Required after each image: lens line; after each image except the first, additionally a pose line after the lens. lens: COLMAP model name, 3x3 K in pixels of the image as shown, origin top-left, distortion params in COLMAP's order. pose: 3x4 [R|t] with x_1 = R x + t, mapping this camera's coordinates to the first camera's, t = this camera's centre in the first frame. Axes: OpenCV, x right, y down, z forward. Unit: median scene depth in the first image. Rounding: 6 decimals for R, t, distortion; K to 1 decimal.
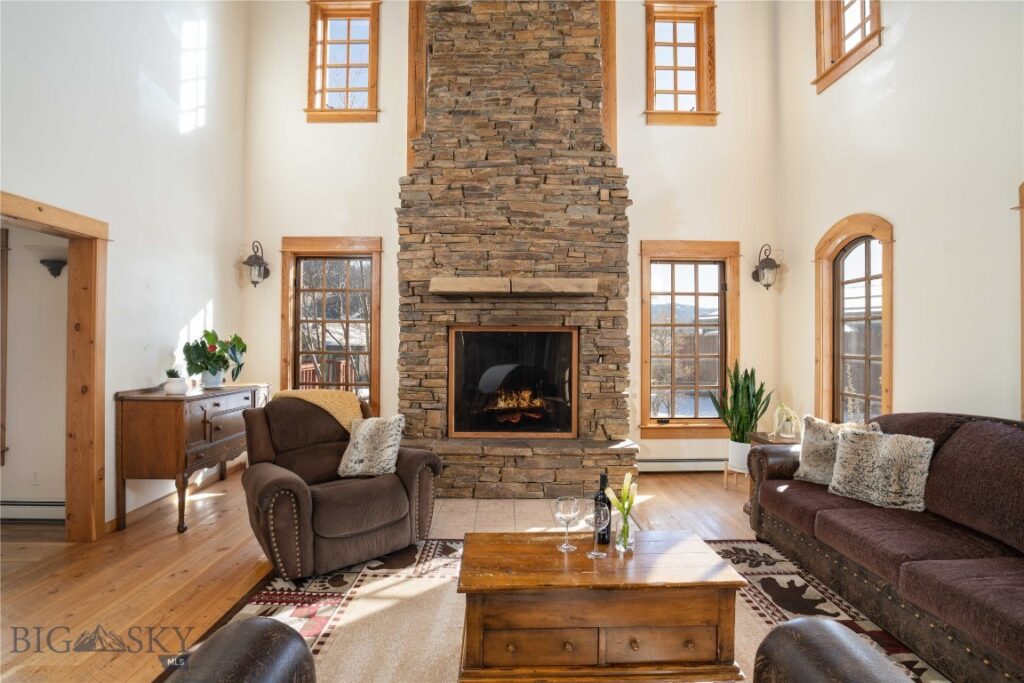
lens RADIAL K [[470.4, 0, 509.9], [0, 470.4, 340.2], [0, 0, 1]] dist [-0.046289, 0.003608]
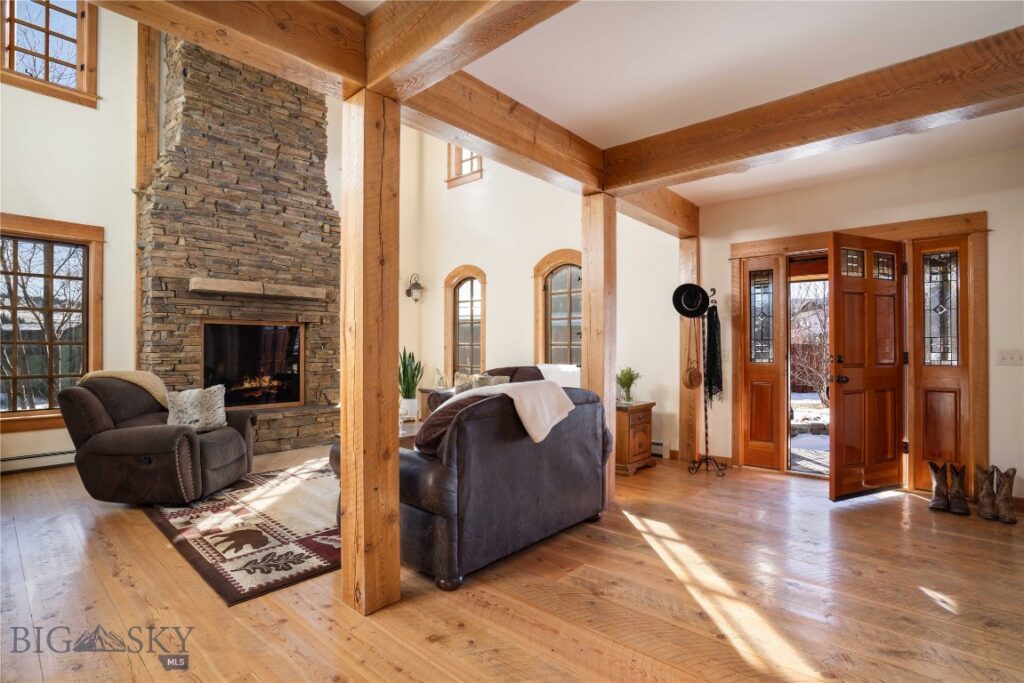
lens RADIAL K [[470.4, 0, 516.1], [0, 470.4, 339.6], [0, 0, 1]] dist [-0.046289, 0.003608]
pose [[0.659540, 0.004882, 0.751654, -0.473047], [-0.006003, 0.999981, -0.001227, 0.018559], [-0.751646, -0.003703, 0.659557, -0.345517]]
